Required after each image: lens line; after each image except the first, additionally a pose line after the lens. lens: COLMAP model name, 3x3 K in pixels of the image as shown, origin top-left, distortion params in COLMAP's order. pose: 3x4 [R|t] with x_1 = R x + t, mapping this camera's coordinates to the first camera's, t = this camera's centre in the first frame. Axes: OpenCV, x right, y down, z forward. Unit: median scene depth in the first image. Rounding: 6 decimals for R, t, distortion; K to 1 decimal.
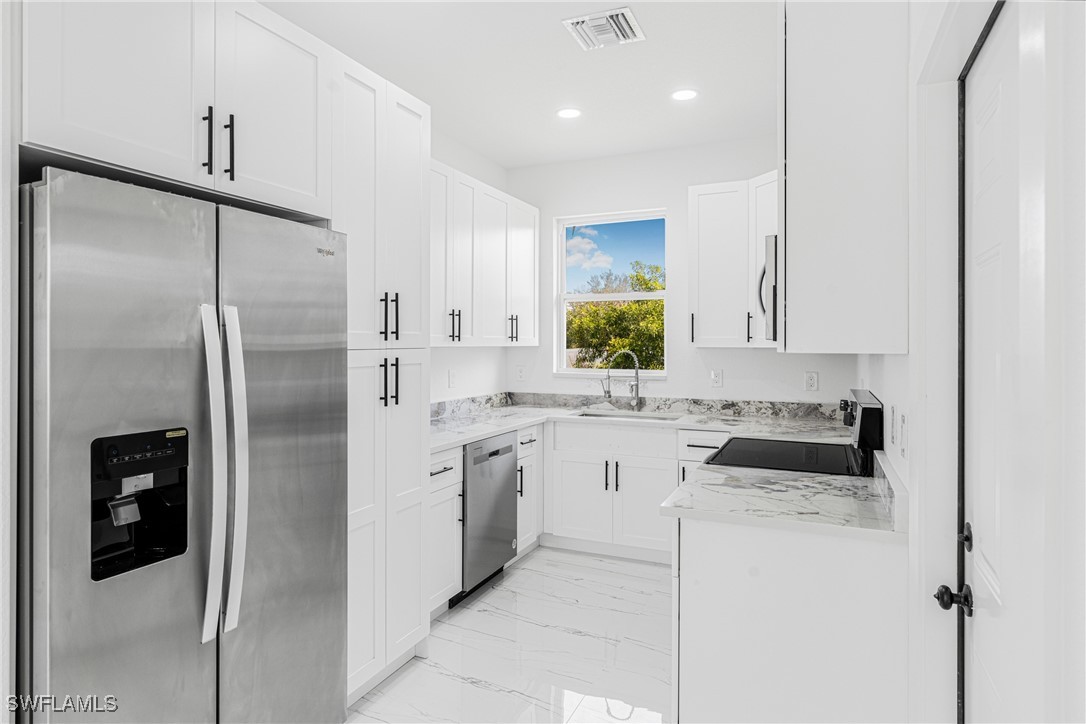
lens RADIAL K [[617.1, 0, 542.3], [0, 617.1, 344.4], [0, 0, 1]] dist [-0.000290, 0.000648]
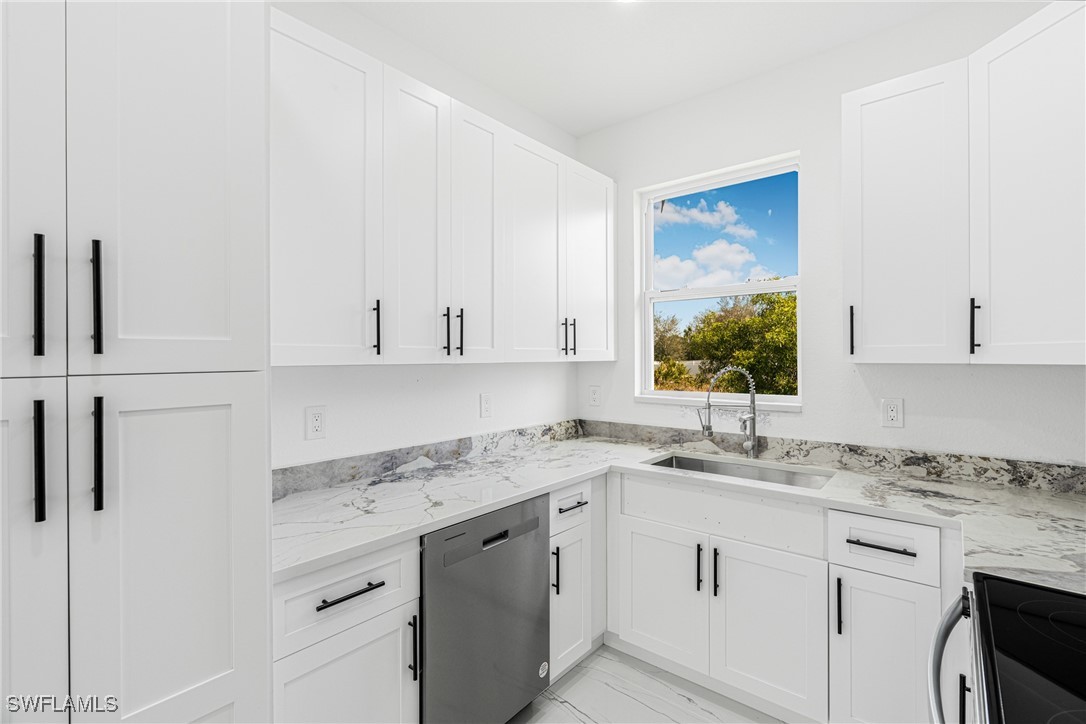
lens RADIAL K [[493.5, 0, 540.5], [0, 493.5, 357.5], [0, 0, 1]] dist [-0.003066, 0.001126]
pose [[0.962640, -0.004933, -0.270738, 0.079823], [0.005179, 0.999987, 0.000195, -0.002189], [0.270733, -0.001590, 0.962653, 0.439363]]
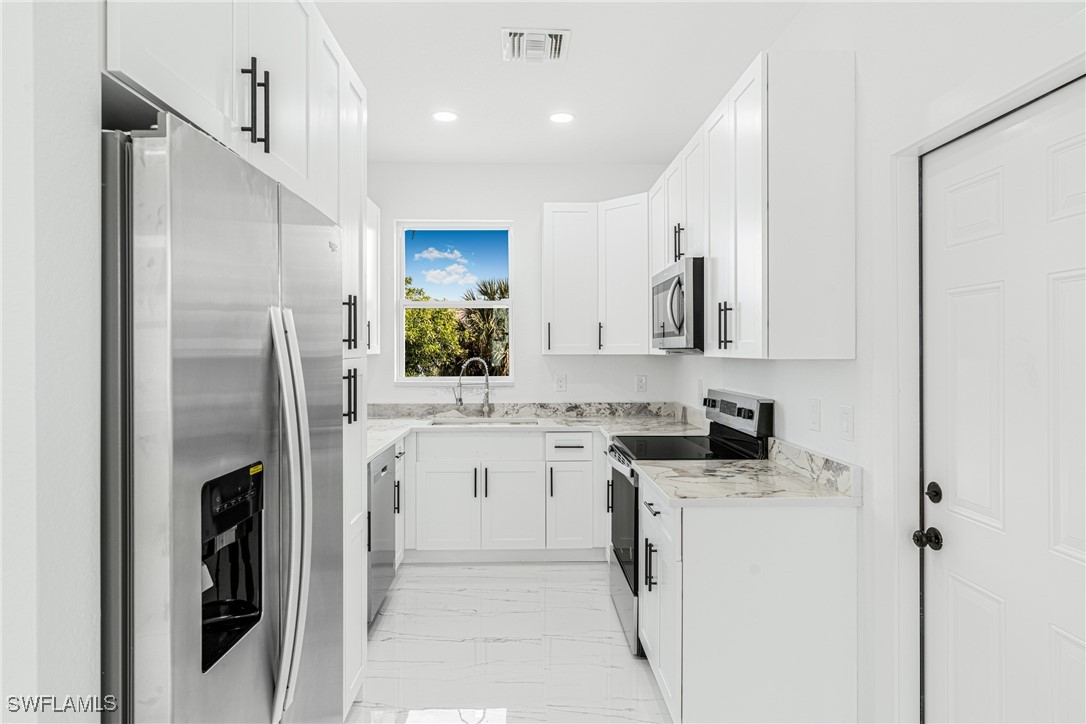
lens RADIAL K [[615.9, 0, 540.8], [0, 615.9, 350.7], [0, 0, 1]] dist [-0.001398, -0.000783]
pose [[0.900137, -0.002896, 0.435598, -0.218984], [0.003093, 0.999995, 0.000257, -0.002007], [-0.435597, 0.001116, 0.900141, 0.048191]]
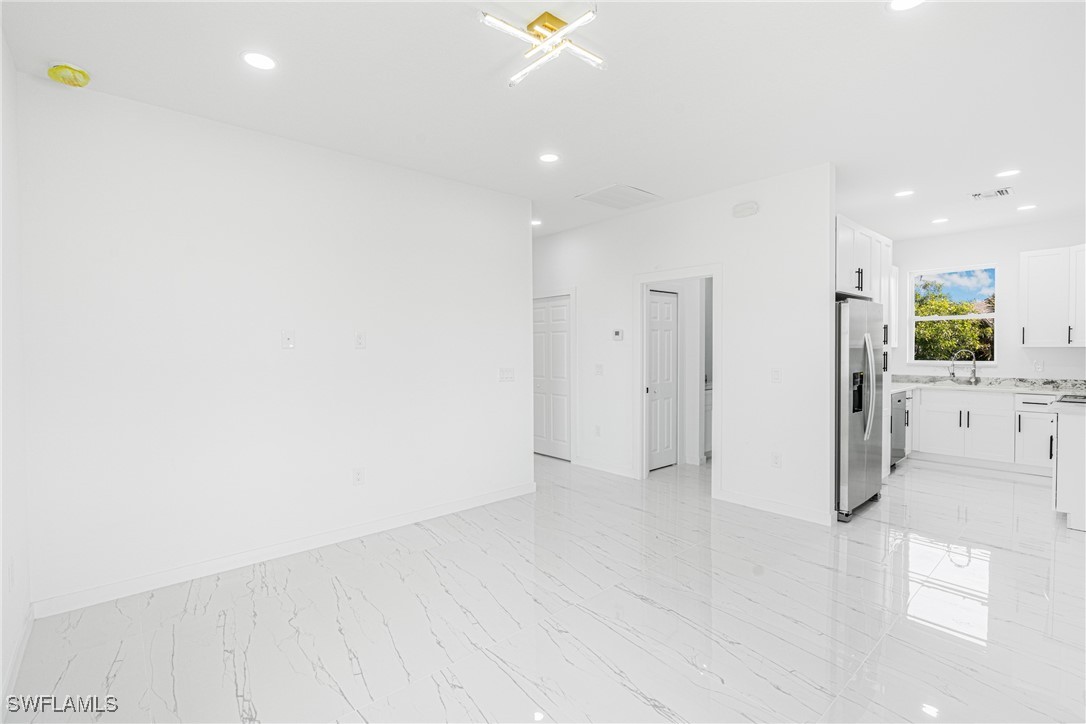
lens RADIAL K [[493.5, 0, 540.5], [0, 493.5, 357.5], [0, 0, 1]] dist [-0.003066, 0.001126]
pose [[0.908974, 0.000582, -0.416852, -0.379851], [0.006876, 0.999842, 0.016390, 0.001906], [0.416796, -0.017765, 0.908826, -0.751209]]
